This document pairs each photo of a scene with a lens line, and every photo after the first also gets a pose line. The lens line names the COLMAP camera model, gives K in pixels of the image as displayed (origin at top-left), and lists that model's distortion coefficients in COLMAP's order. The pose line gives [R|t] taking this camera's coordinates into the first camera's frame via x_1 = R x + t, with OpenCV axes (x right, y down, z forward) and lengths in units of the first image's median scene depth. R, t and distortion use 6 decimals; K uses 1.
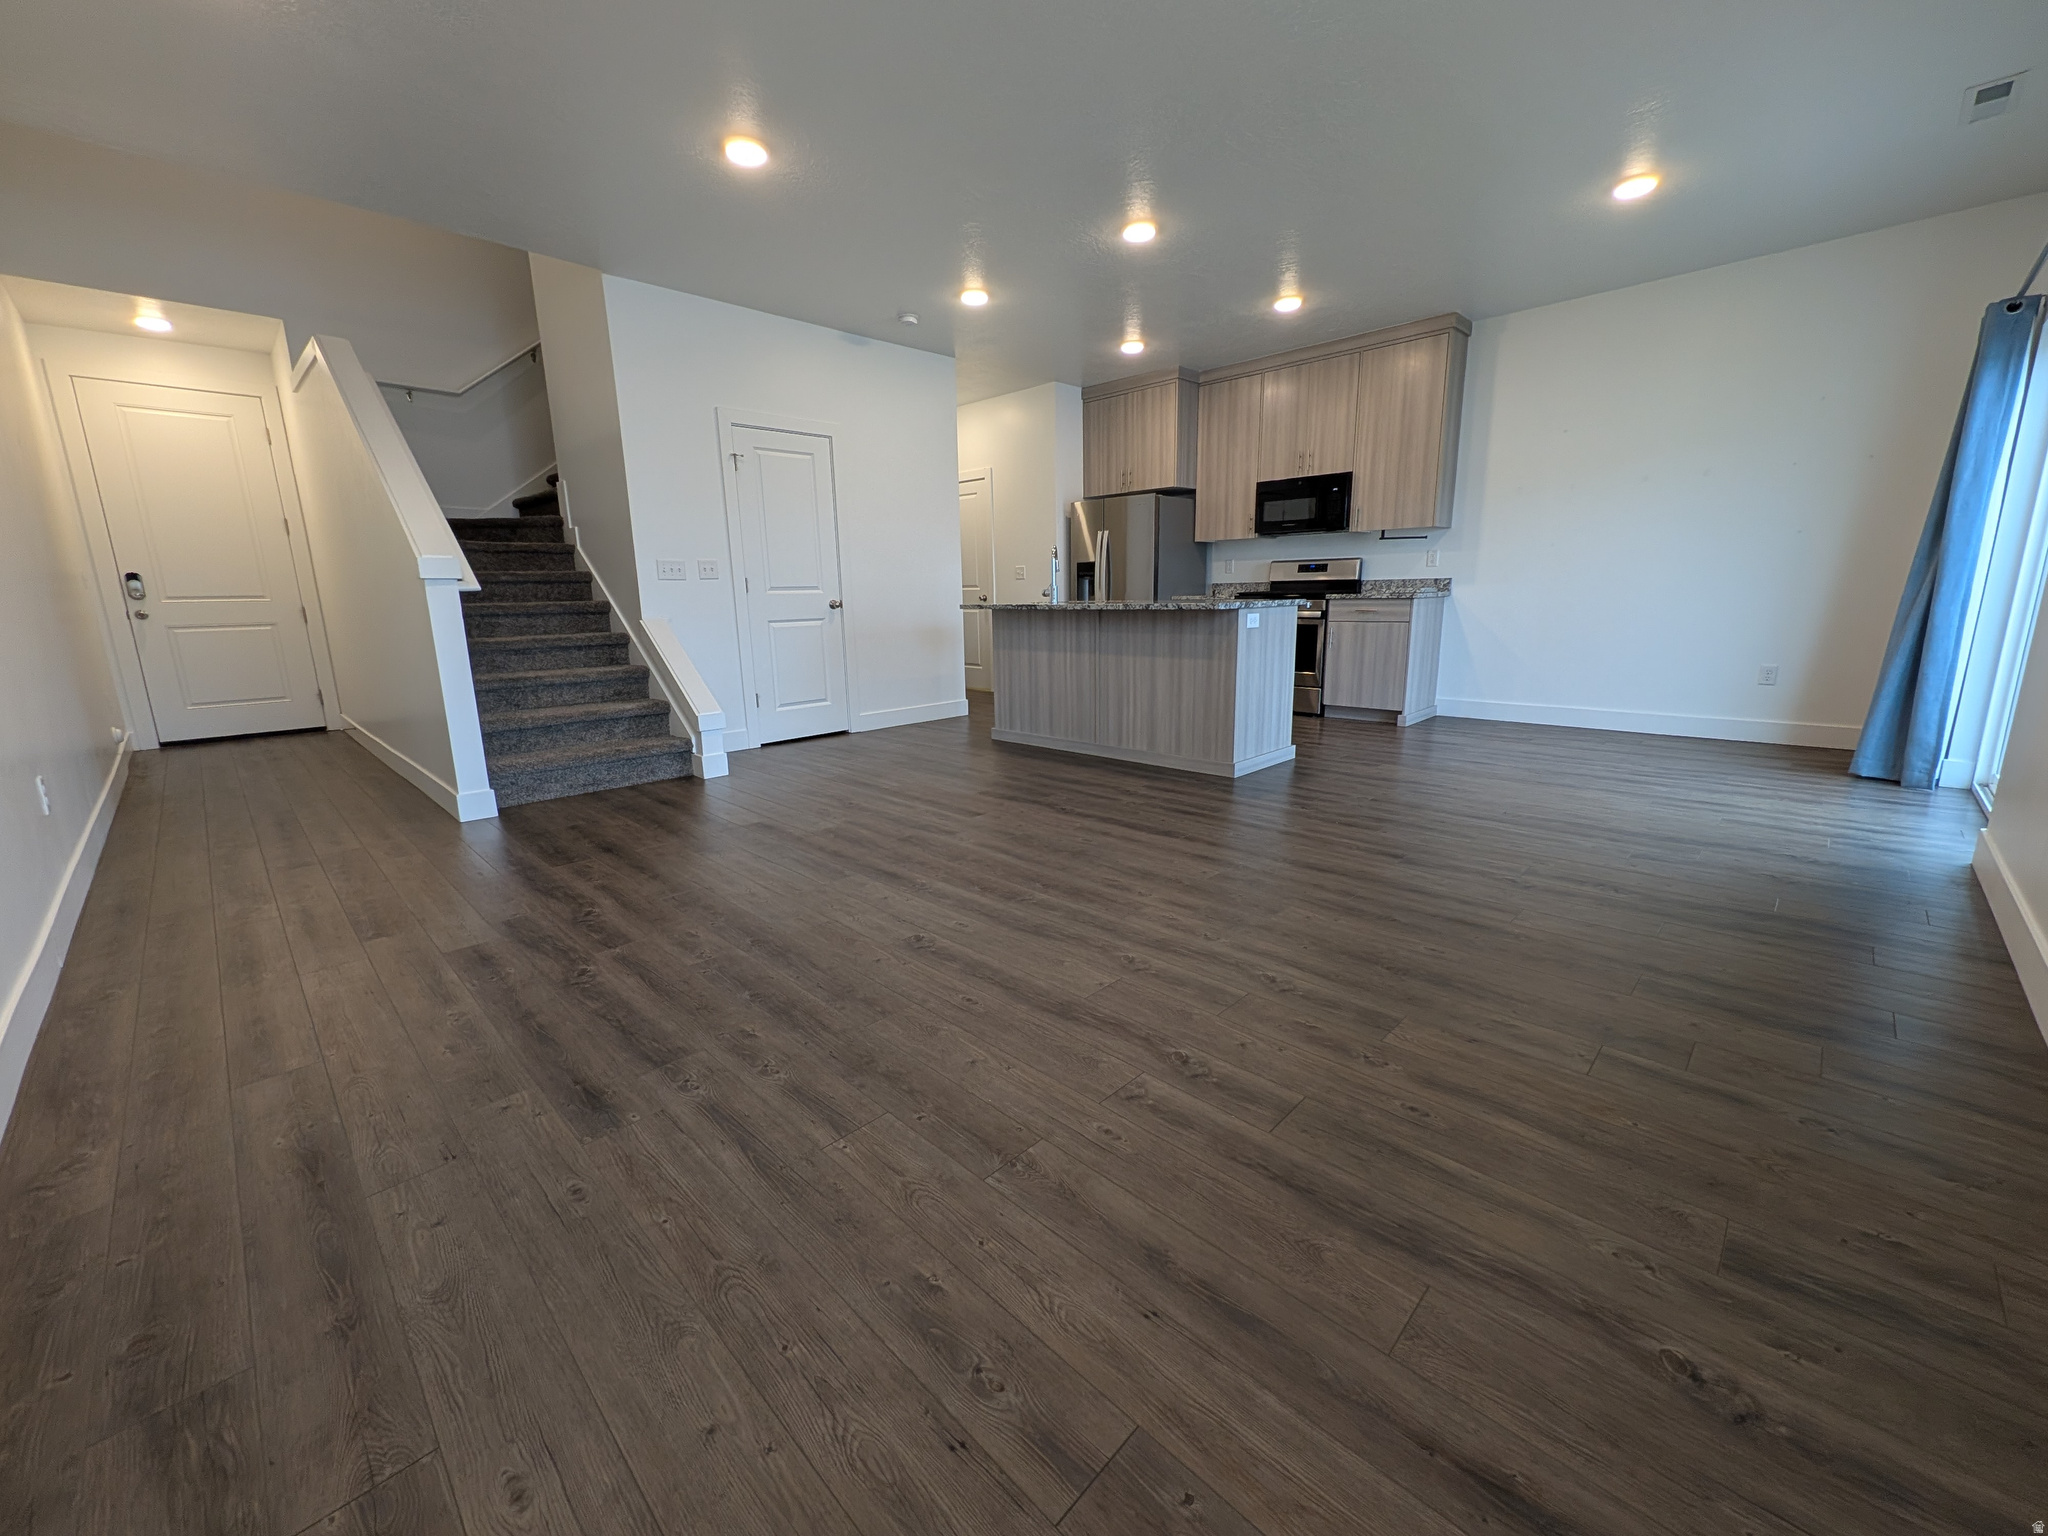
lens RADIAL K [[821.0, 0, 1015.5], [0, 821.0, 759.4], [0, 0, 1]] dist [0.003630, -0.001244]
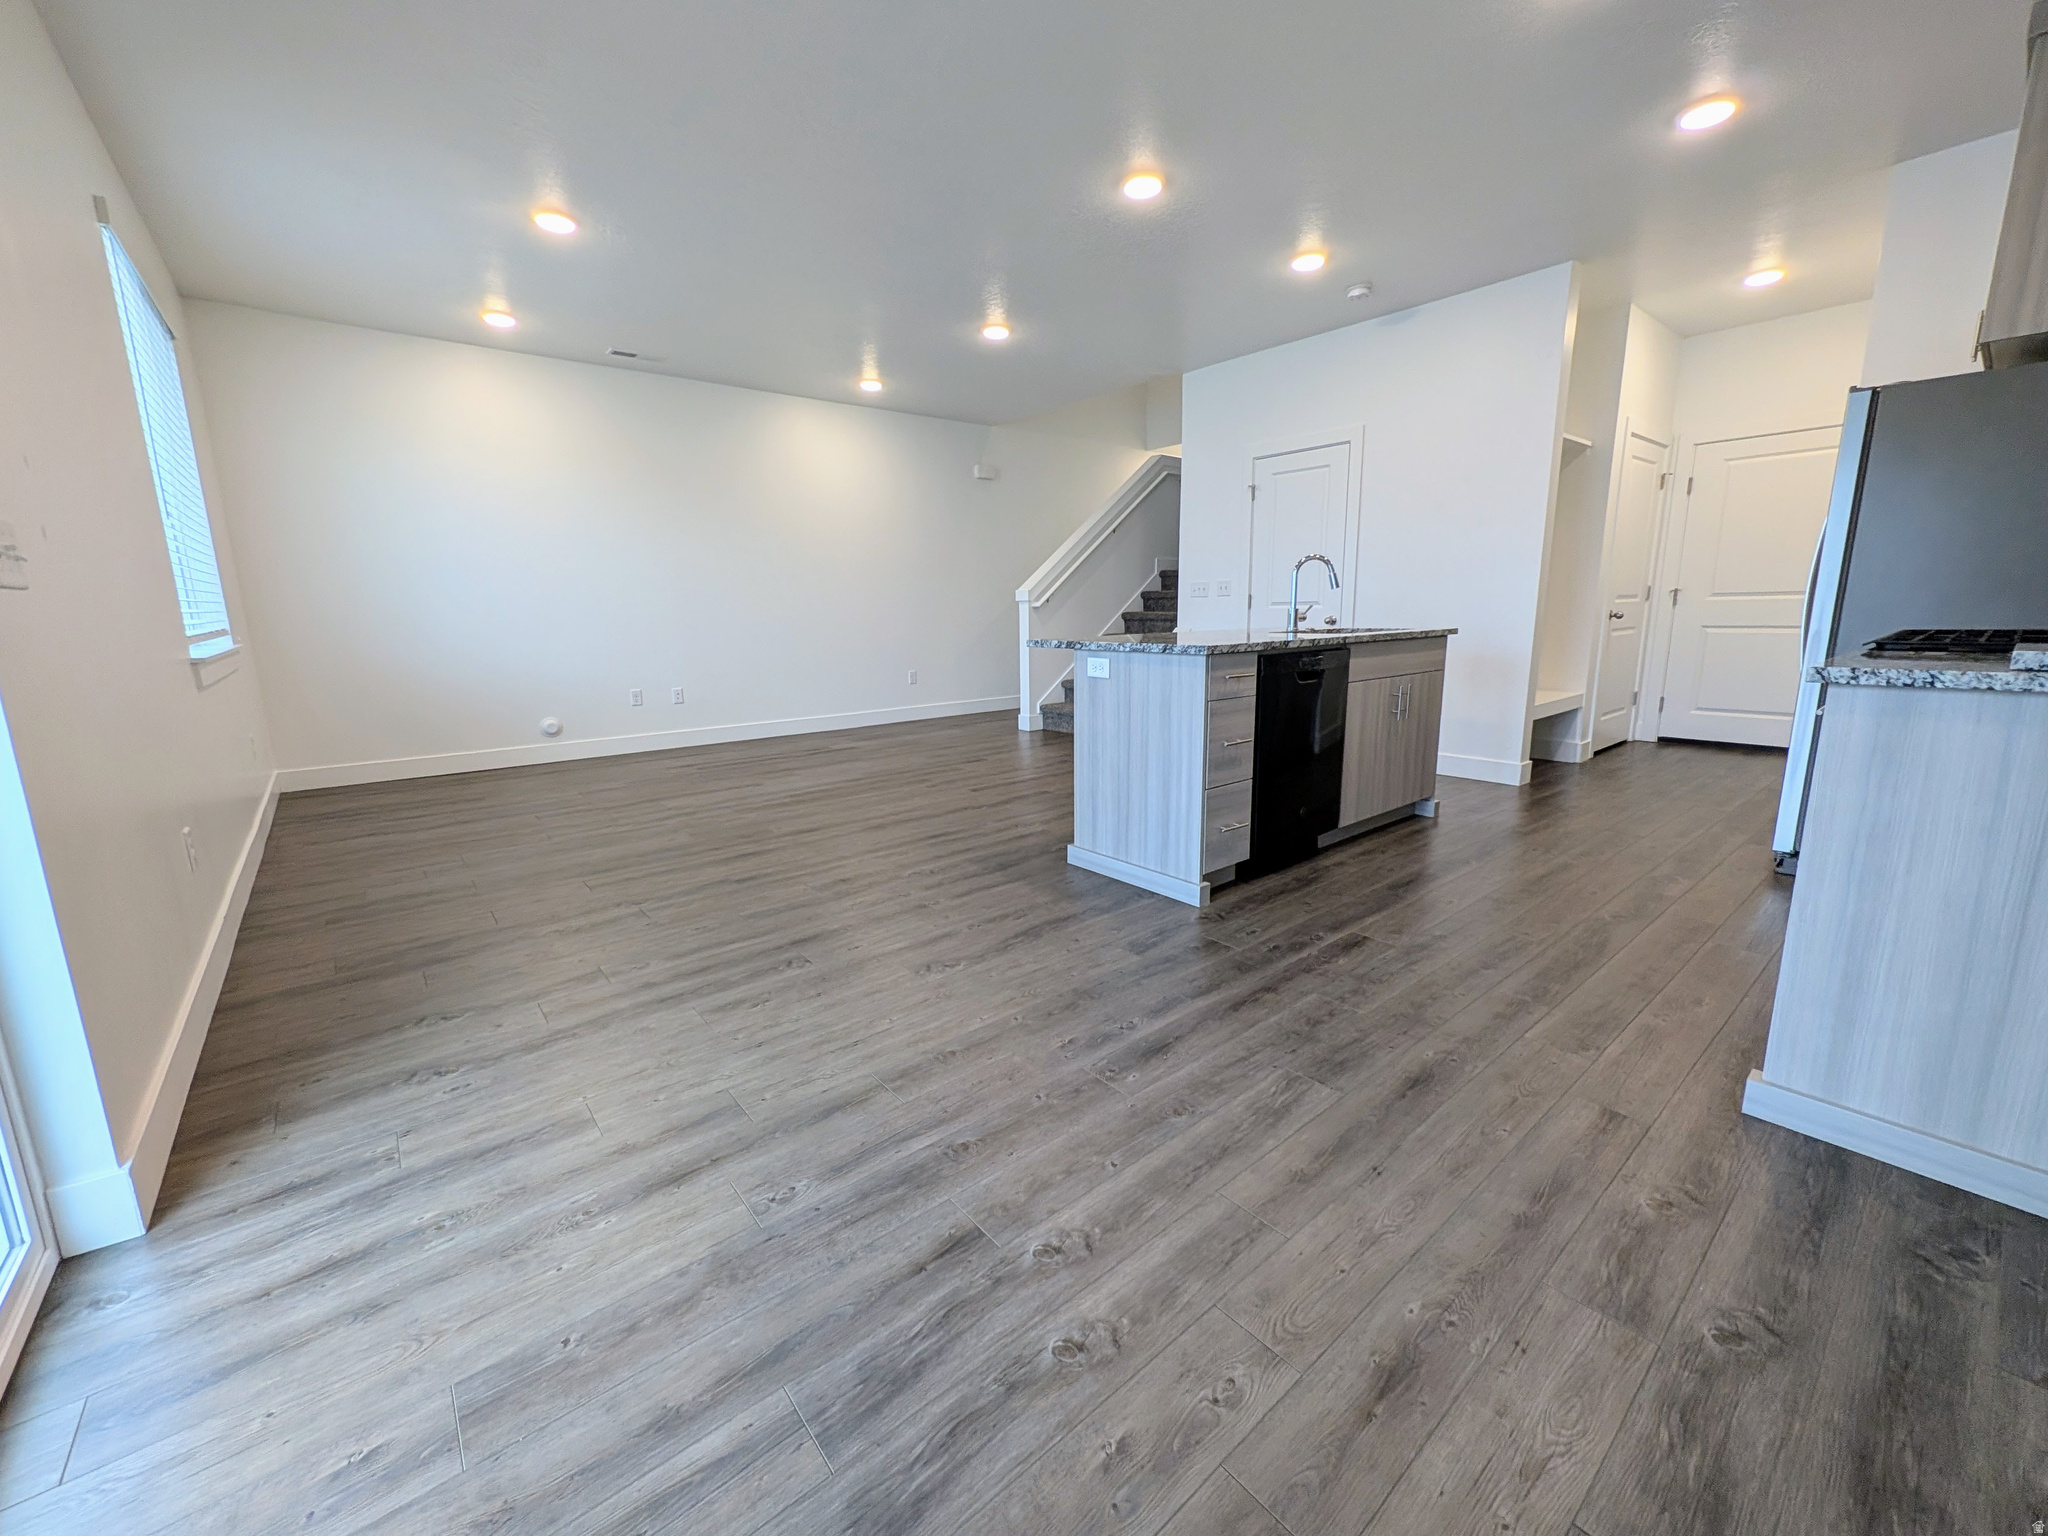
lens RADIAL K [[821.0, 0, 1032.9], [0, 821.0, 757.4], [0, 0, 1]] dist [0.003630, -0.001244]
pose [[-0.100141, 0.199695, -0.974727, 1.276464], [-0.190050, 0.957775, 0.215747, -0.297196], [0.976654, 0.206853, -0.057960, 1.249871]]
